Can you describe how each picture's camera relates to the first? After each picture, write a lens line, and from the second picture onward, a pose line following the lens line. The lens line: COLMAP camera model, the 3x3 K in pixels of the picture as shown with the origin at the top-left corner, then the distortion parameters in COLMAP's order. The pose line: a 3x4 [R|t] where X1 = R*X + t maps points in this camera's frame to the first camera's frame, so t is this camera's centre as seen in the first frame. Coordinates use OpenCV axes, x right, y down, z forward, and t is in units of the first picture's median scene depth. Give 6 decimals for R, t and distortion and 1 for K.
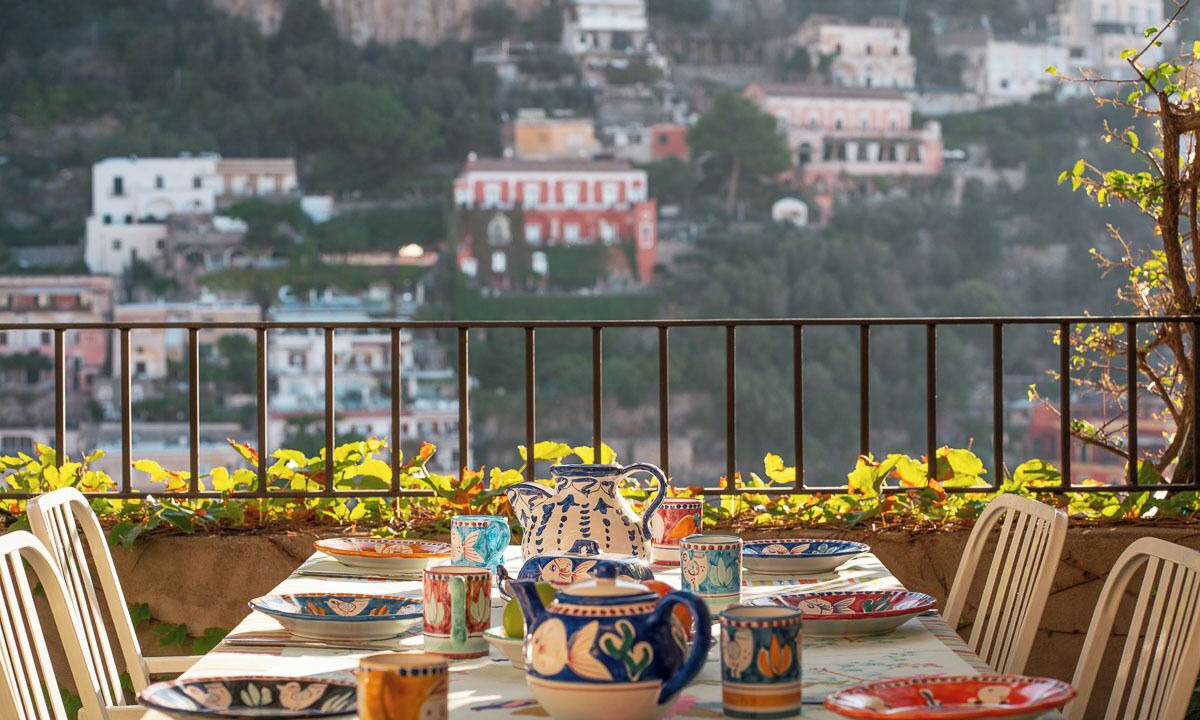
lens RADIAL K [[3009.3, 0, 600.1], [0, 3009.3, 358.3], [0, 0, 1]] dist [0.069603, 0.000000]
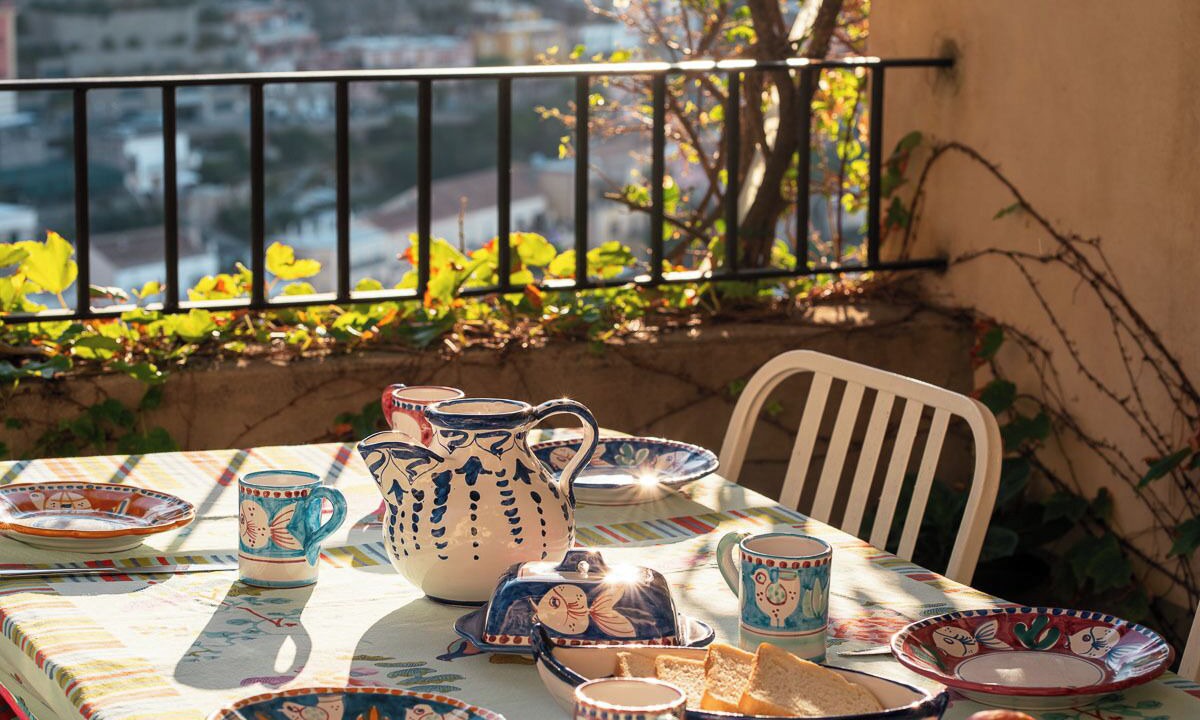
lens RADIAL K [[3009.3, 0, 600.3], [0, 3009.3, 359.5], [0, 0, 1]] dist [0.069603, 0.000000]
pose [[0.910563, -0.057153, 0.409401, -0.257461], [-0.006028, 0.988455, 0.151397, -0.077795], [-0.413327, -0.140324, 0.899705, 0.388092]]
